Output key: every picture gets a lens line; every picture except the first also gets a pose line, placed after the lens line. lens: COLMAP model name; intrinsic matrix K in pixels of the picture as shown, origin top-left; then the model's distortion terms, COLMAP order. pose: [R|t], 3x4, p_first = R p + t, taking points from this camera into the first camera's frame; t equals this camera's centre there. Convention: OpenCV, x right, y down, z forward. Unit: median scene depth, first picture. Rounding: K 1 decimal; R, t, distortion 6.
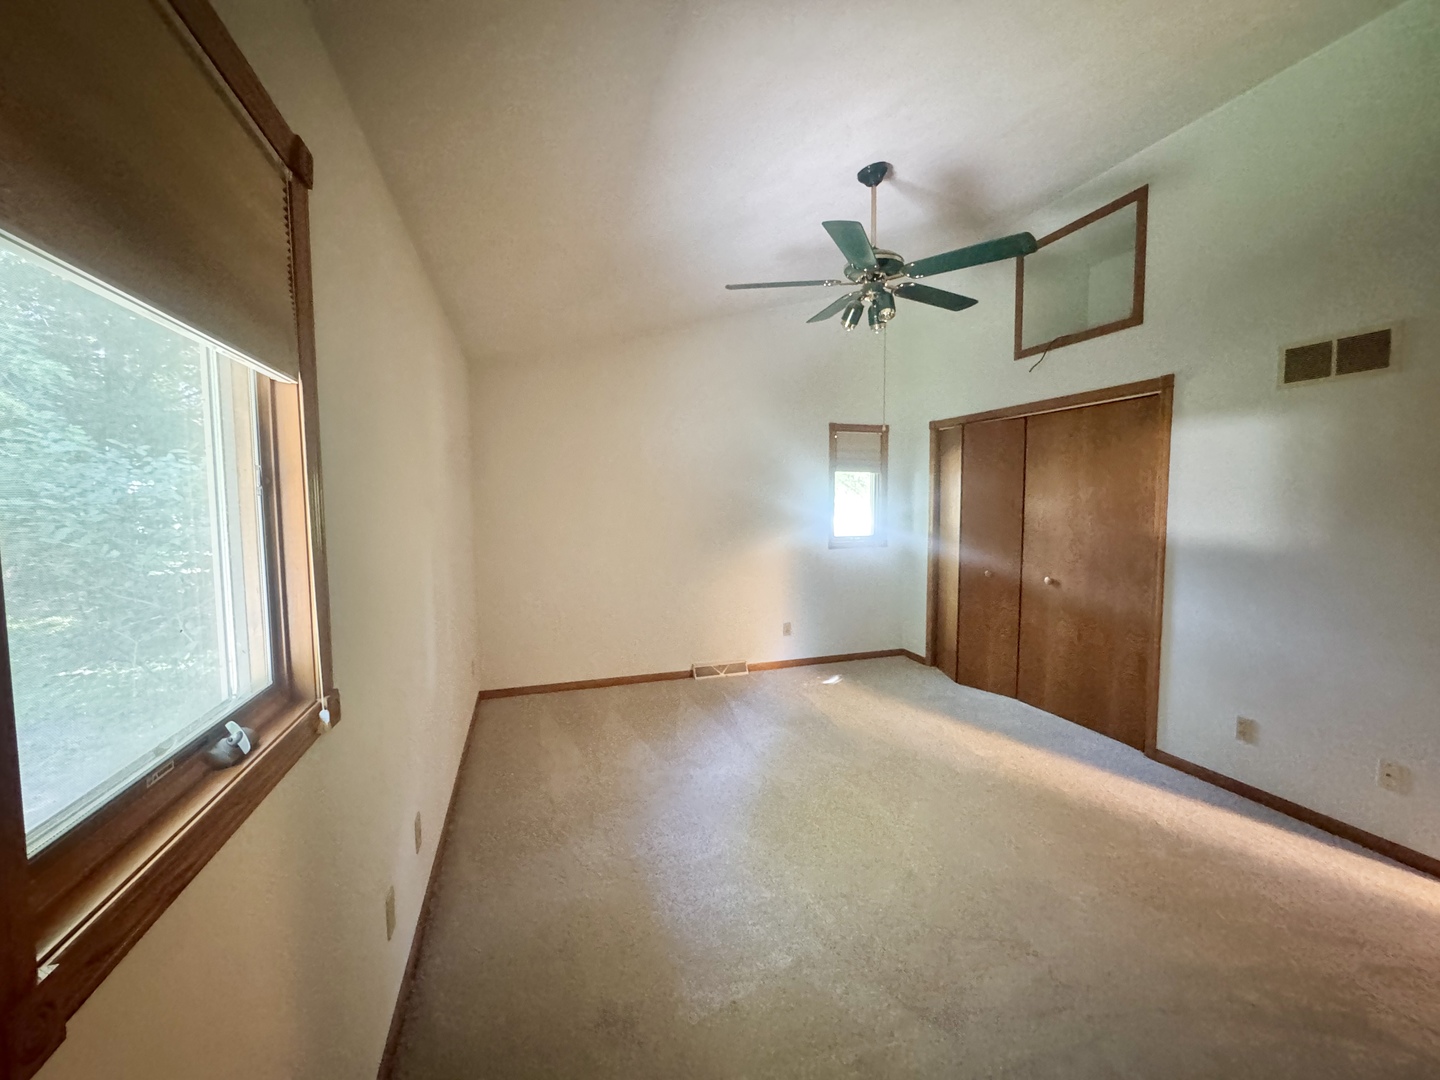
lens RADIAL K [[581.2, 0, 721.2], [0, 581.2, 537.1], [0, 0, 1]] dist [-0.000624, -0.000077]
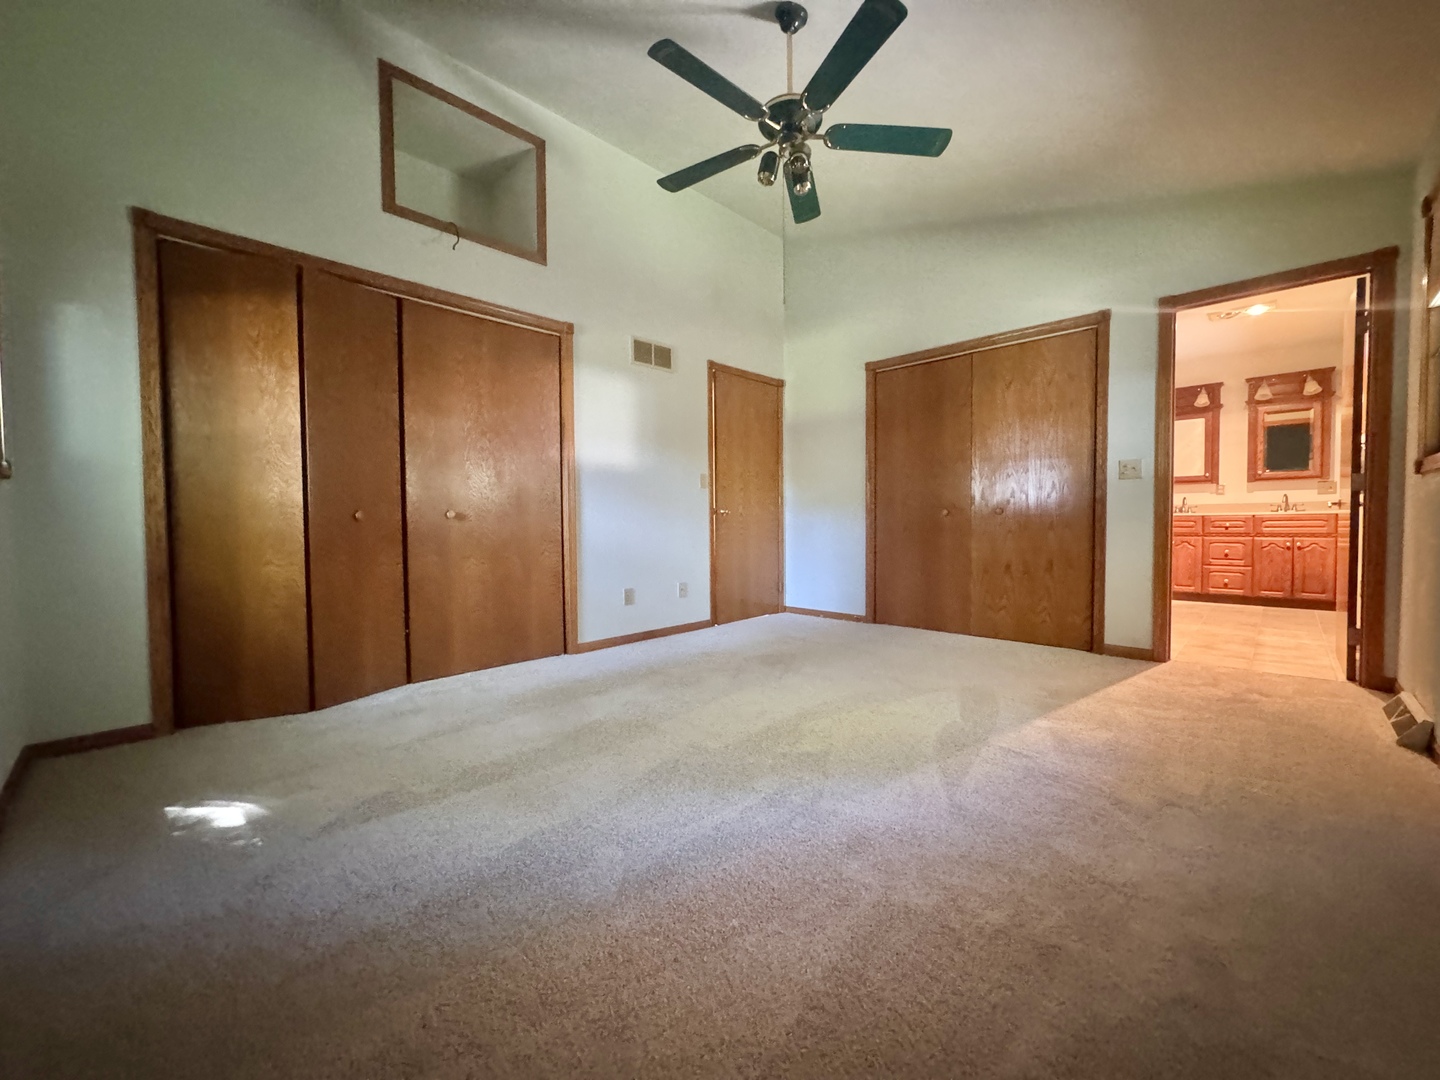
lens RADIAL K [[581.2, 0, 721.2], [0, 581.2, 537.1], [0, 0, 1]] dist [-0.000624, -0.000077]
pose [[-0.467671, -0.026682, 0.883500, -0.331868], [0.064323, 0.995867, 0.064125, 0.075602], [-0.881559, 0.086819, -0.464021, 1.010332]]
